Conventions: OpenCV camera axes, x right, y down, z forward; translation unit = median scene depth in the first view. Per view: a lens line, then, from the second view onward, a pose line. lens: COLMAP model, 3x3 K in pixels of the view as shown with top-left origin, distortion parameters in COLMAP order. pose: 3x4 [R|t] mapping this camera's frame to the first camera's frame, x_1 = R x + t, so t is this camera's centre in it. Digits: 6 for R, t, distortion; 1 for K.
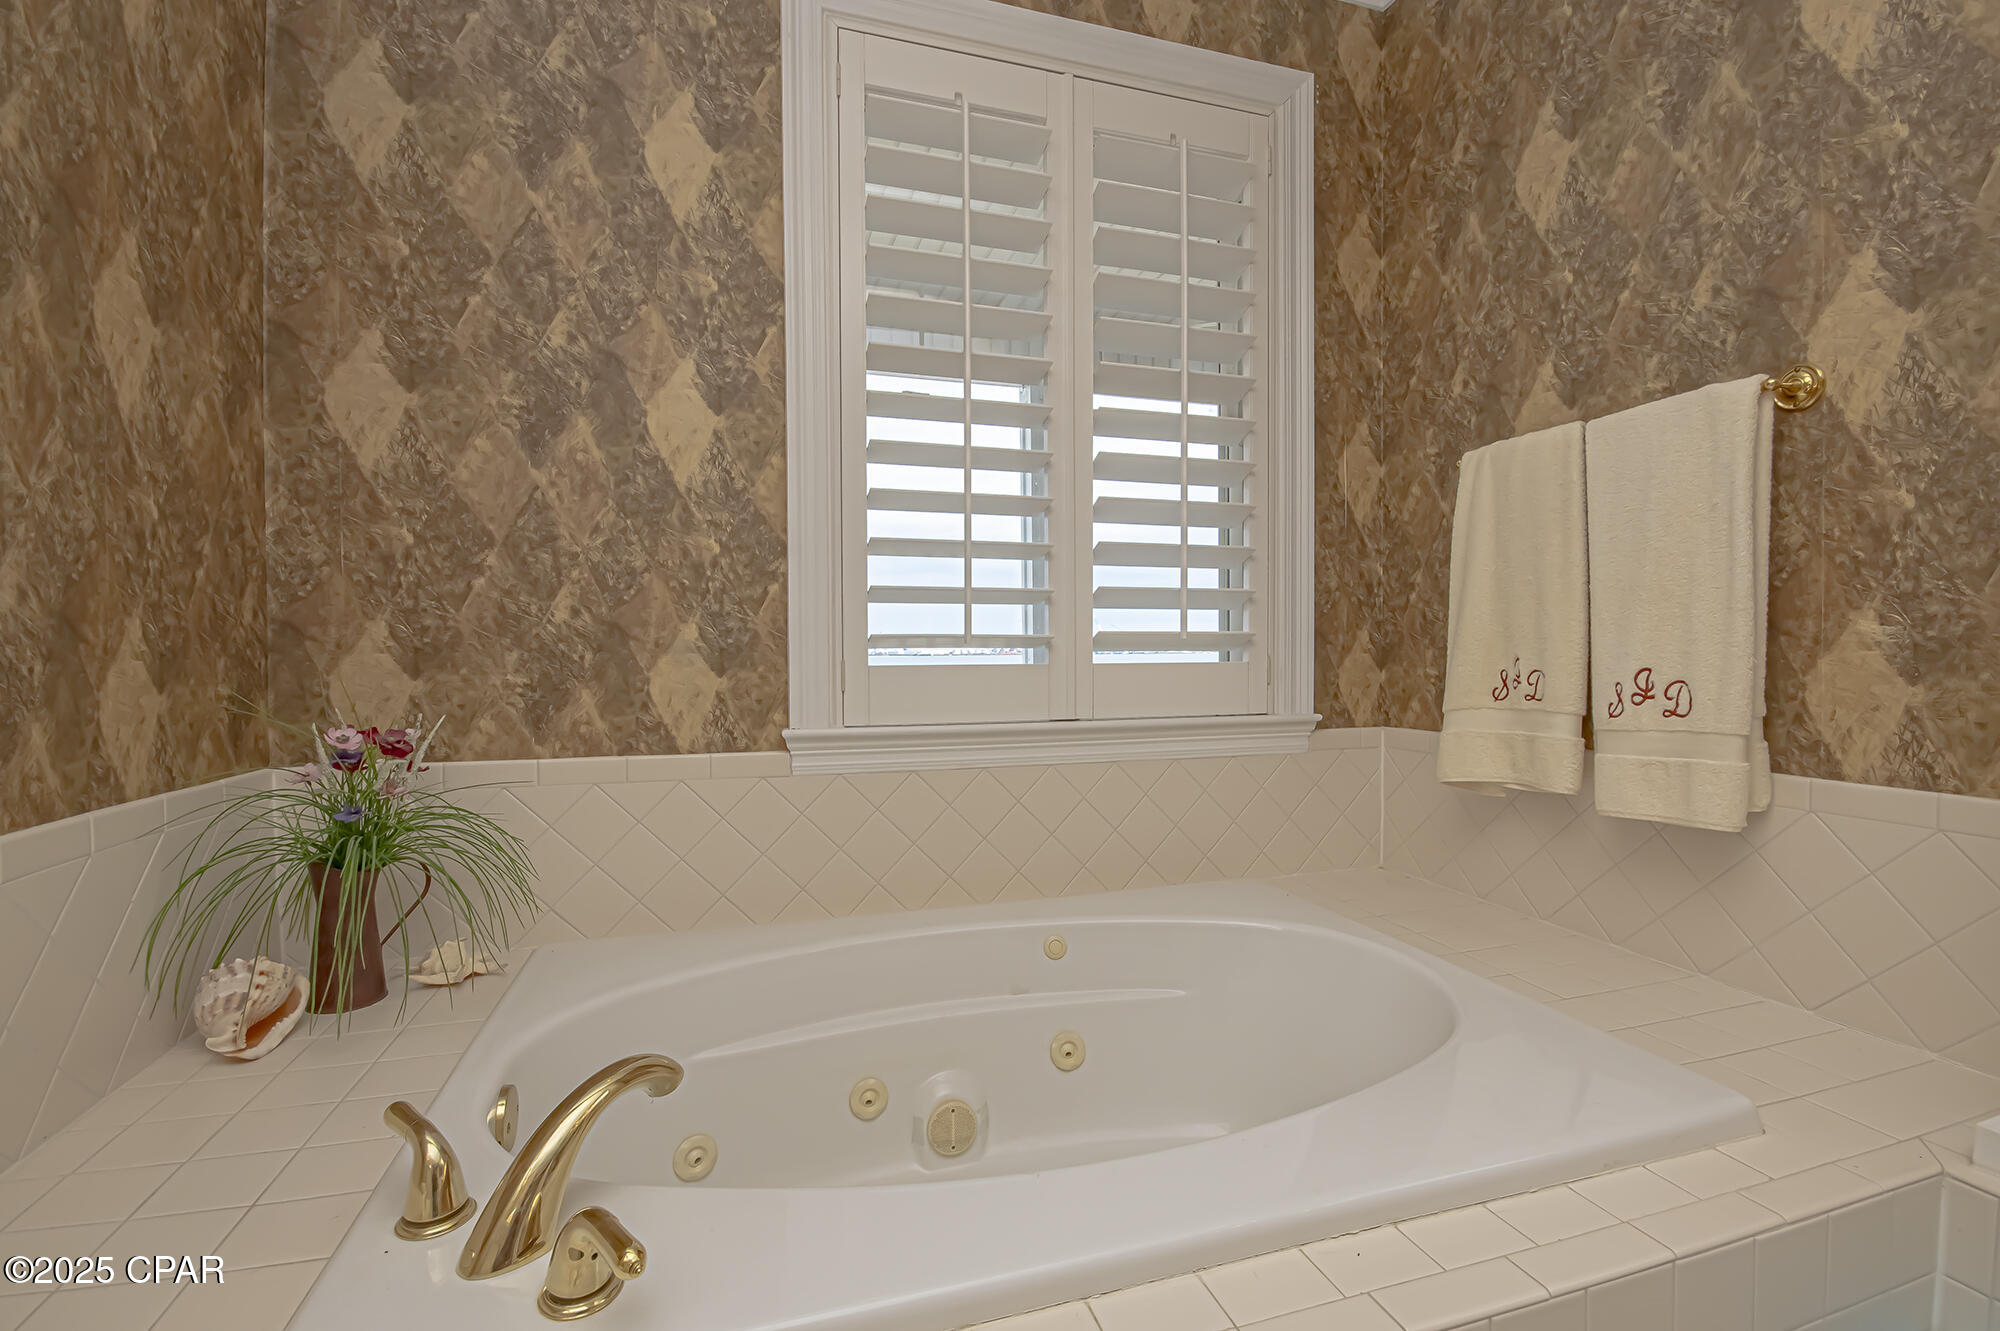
lens RADIAL K [[852.6, 0, 997.7], [0, 852.6, 664.7], [0, 0, 1]] dist [0.014940, -0.007447]
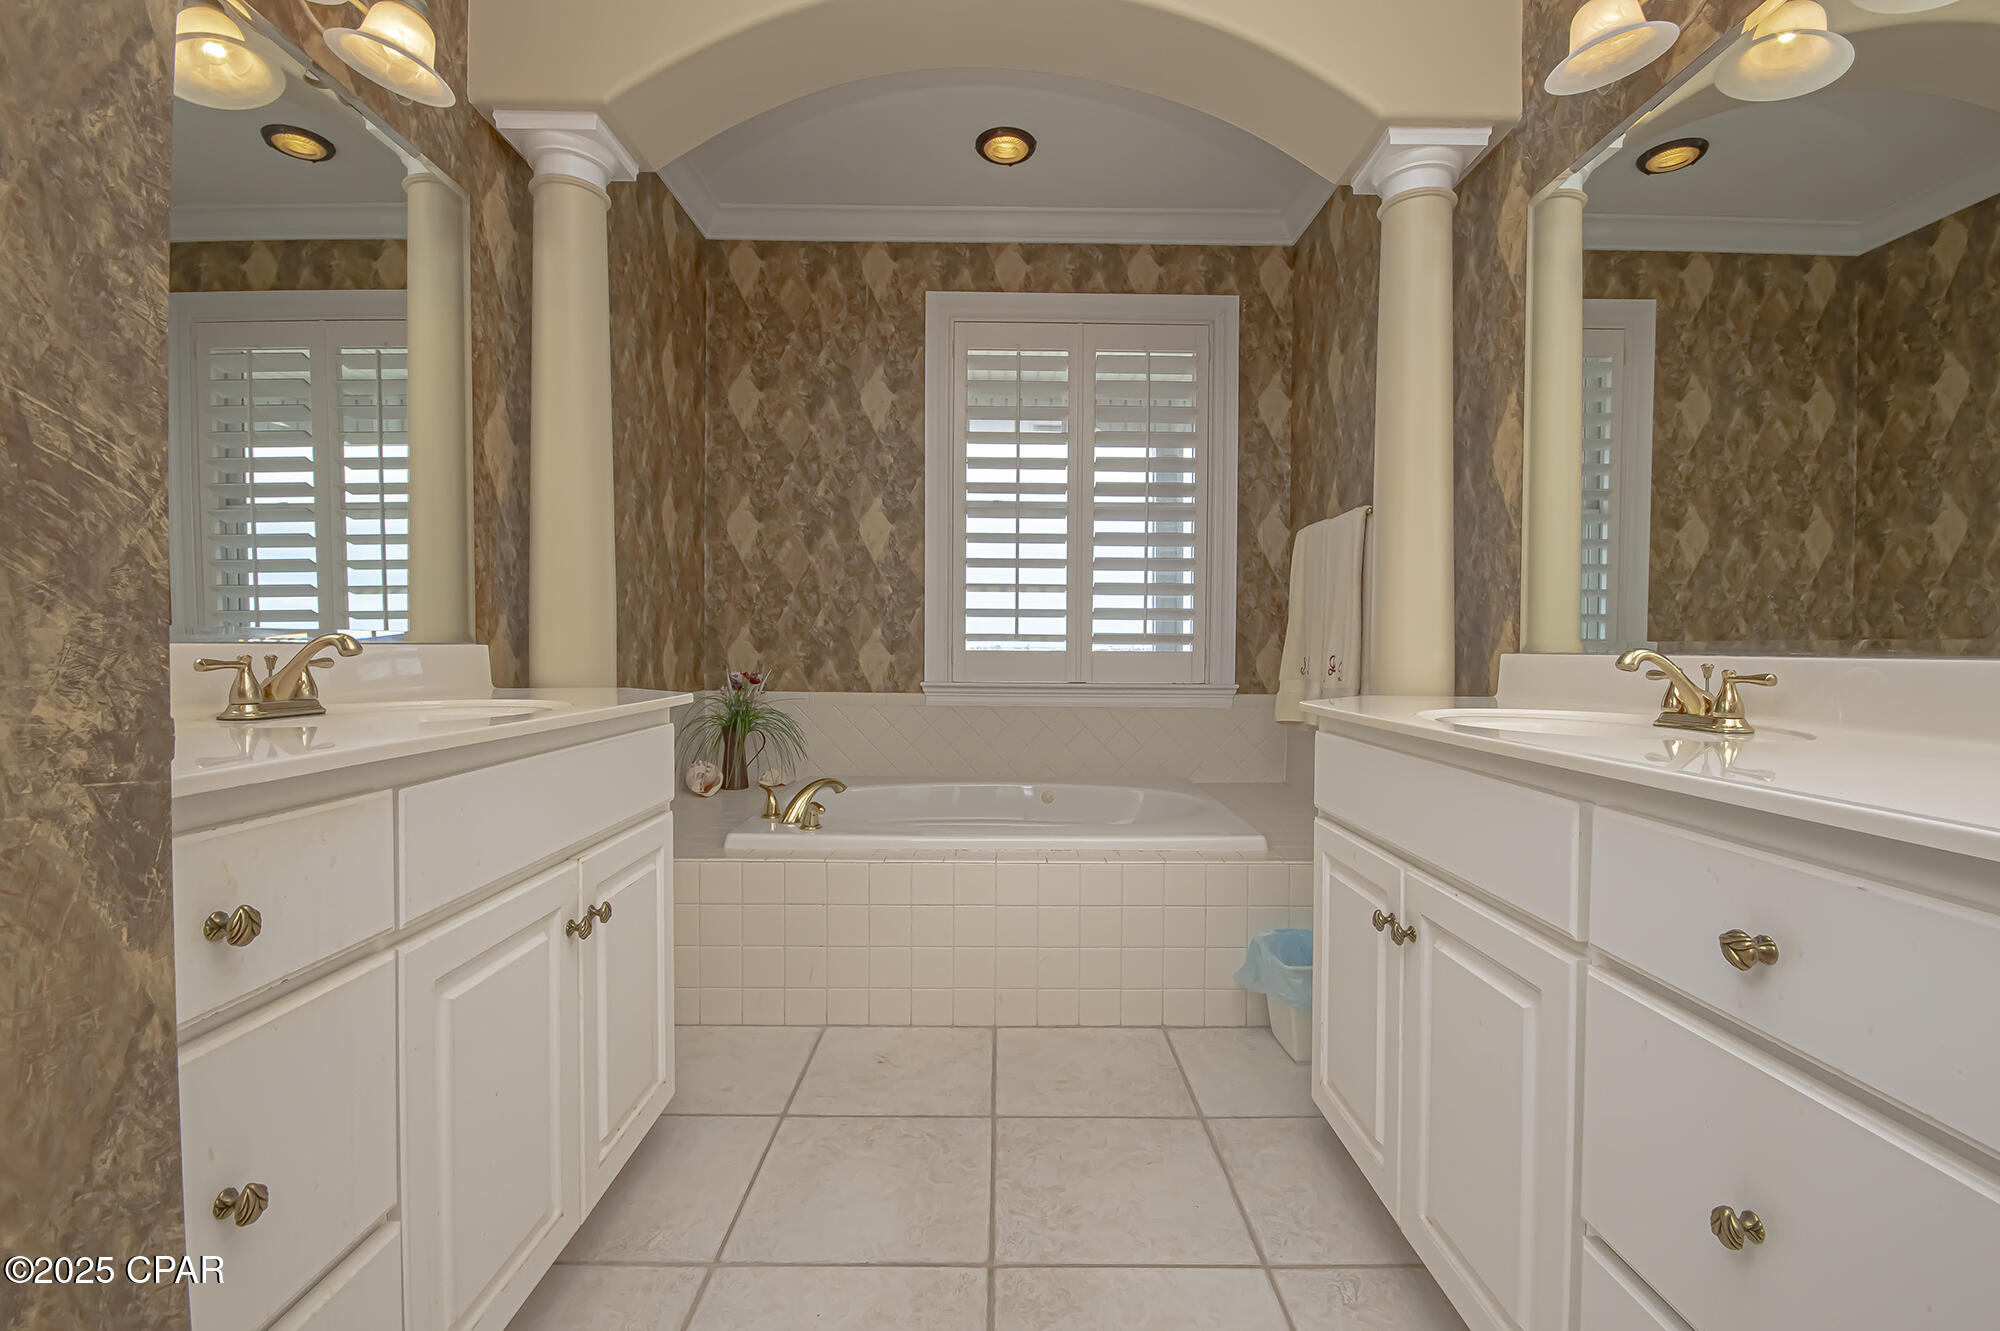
lens RADIAL K [[877.3, 0, 1013.8], [0, 877.3, 664.9], [0, 0, 1]] dist [0.002472, -0.007832]
pose [[0.960587, 0.014259, -0.277613, 0.531904], [-0.014836, 0.999890, 0.000023, 0.034804], [0.277583, 0.004097, 0.960693, -0.913153]]
